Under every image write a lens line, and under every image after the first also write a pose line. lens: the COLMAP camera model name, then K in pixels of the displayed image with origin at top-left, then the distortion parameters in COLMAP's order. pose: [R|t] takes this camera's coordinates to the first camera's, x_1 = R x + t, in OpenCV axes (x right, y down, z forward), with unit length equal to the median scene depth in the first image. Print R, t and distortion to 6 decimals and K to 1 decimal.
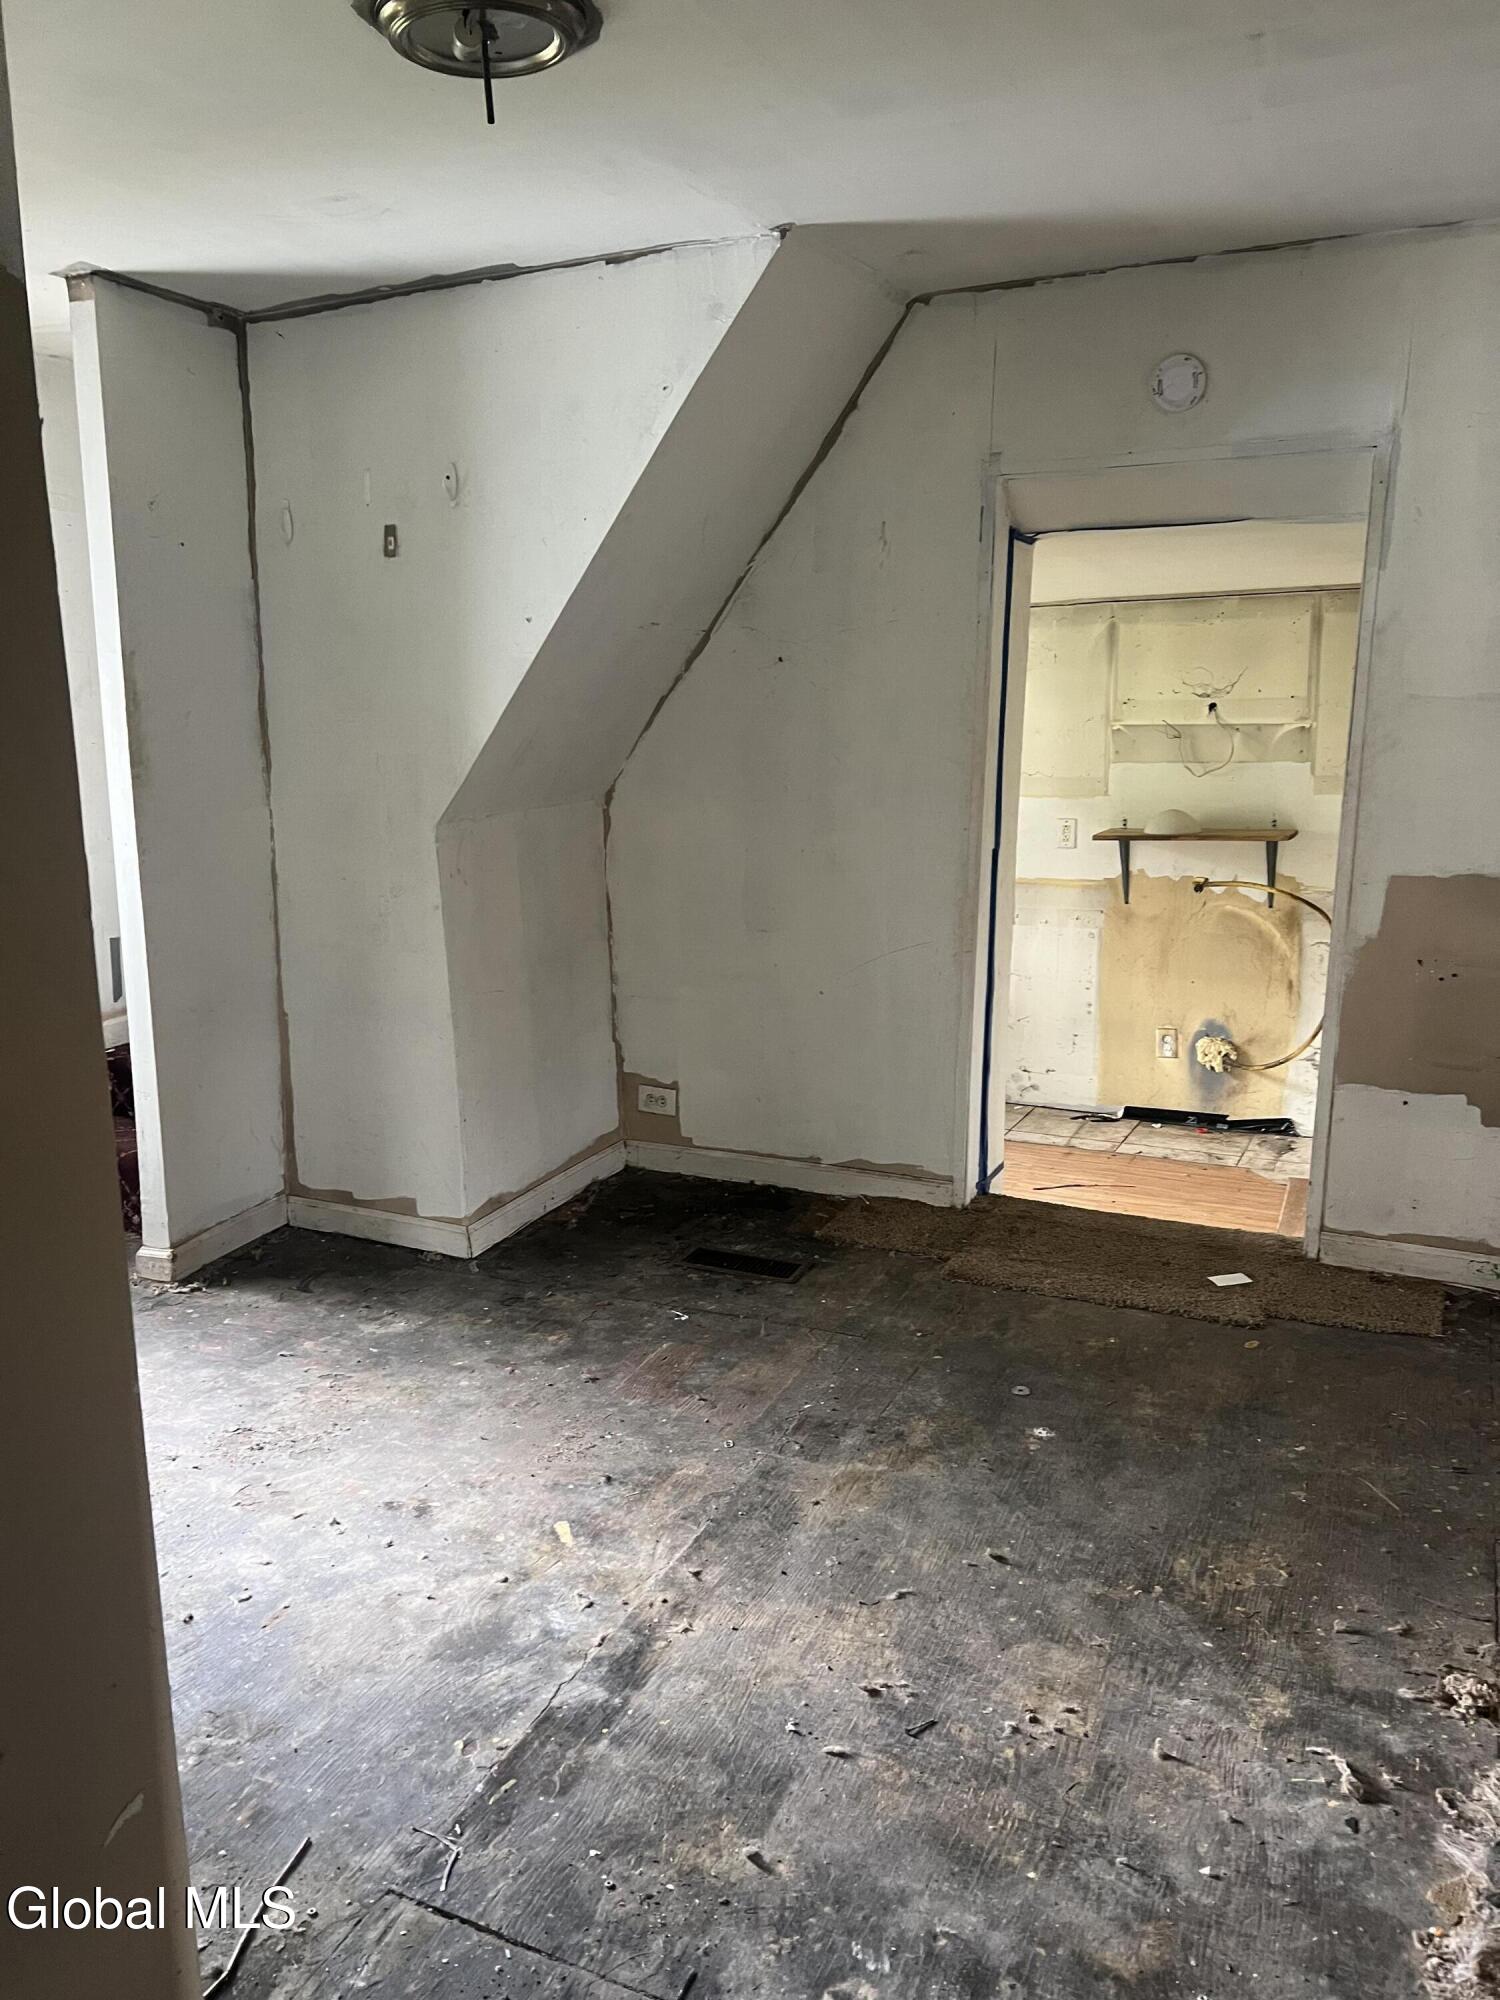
lens RADIAL K [[1501.8, 0, 739.0], [0, 1501.8, 997.7], [0, 0, 1]] dist [0.050264, -0.056072]
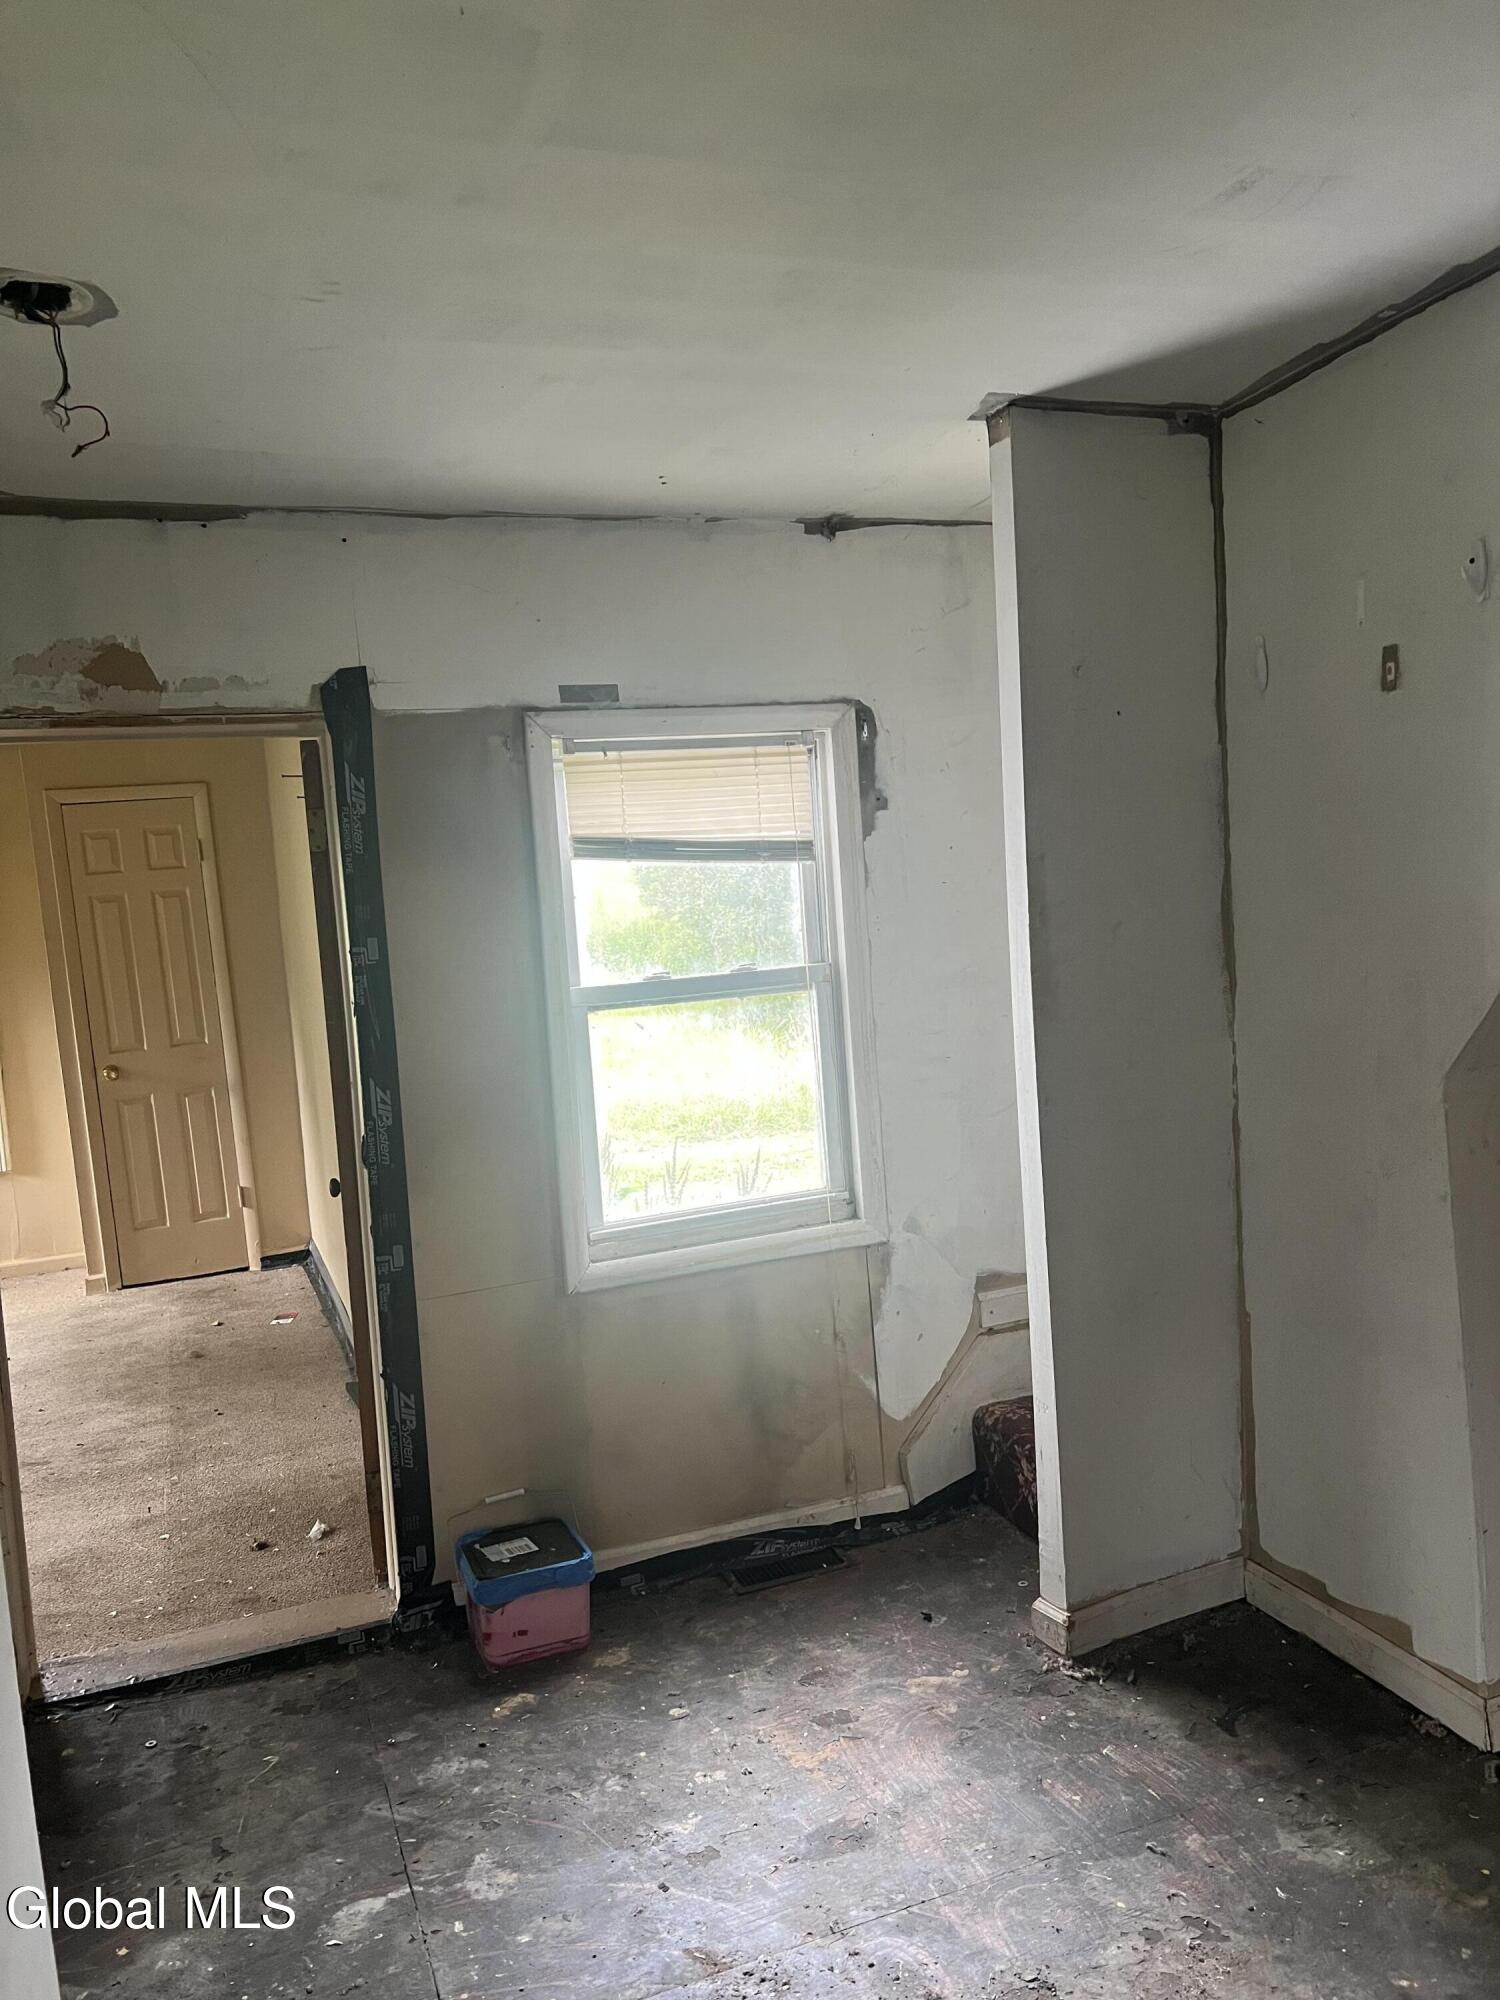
lens RADIAL K [[1501.8, 0, 757.9], [0, 1501.8, 1017.1], [0, 0, 1]] dist [0.050264, -0.056072]
pose [[0.726674, 0.010885, -0.686896, 0.035922], [-0.069771, 0.995874, -0.058031, -0.080119], [0.683430, 0.090095, 0.724435, 0.304942]]
